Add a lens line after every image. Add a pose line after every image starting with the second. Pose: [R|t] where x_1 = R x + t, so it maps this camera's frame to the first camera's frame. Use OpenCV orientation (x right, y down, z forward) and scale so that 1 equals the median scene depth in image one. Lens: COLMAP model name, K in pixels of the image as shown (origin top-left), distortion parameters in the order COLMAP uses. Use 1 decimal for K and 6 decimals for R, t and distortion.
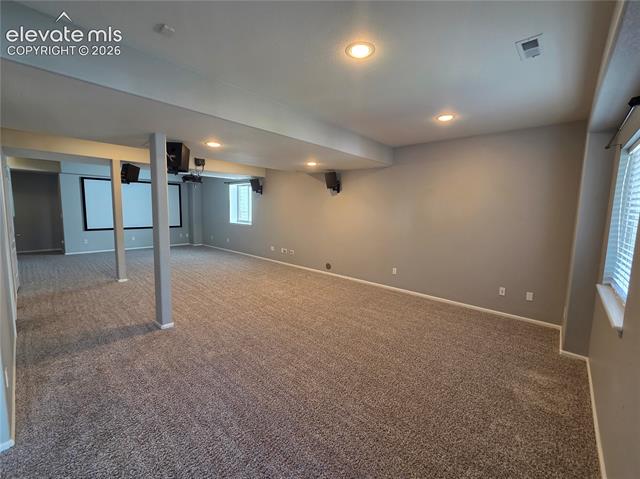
lens RADIAL K [[270.2, 0, 323.2], [0, 270.2, 235.9], [0, 0, 1]] dist [0.000263, 0.000030]
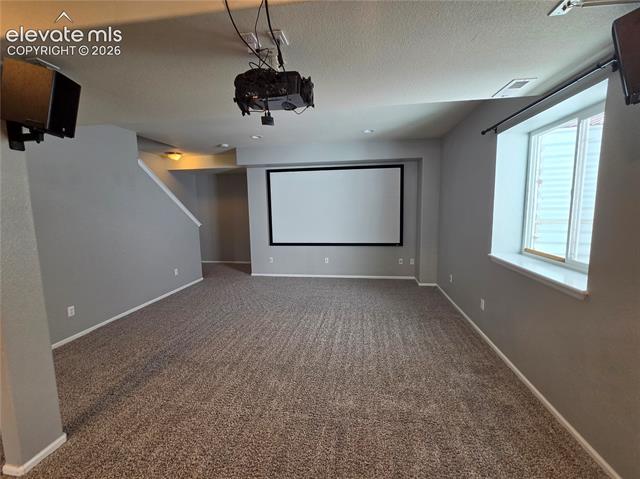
lens RADIAL K [[270.2, 0, 323.2], [0, 270.2, 235.9], [0, 0, 1]] dist [0.000263, 0.000030]
pose [[0.552035, 0.064677, -0.831309, -0.209448], [-0.058272, 0.997542, 0.038915, -0.079747], [0.831782, 0.026959, 0.554447, 0.718105]]
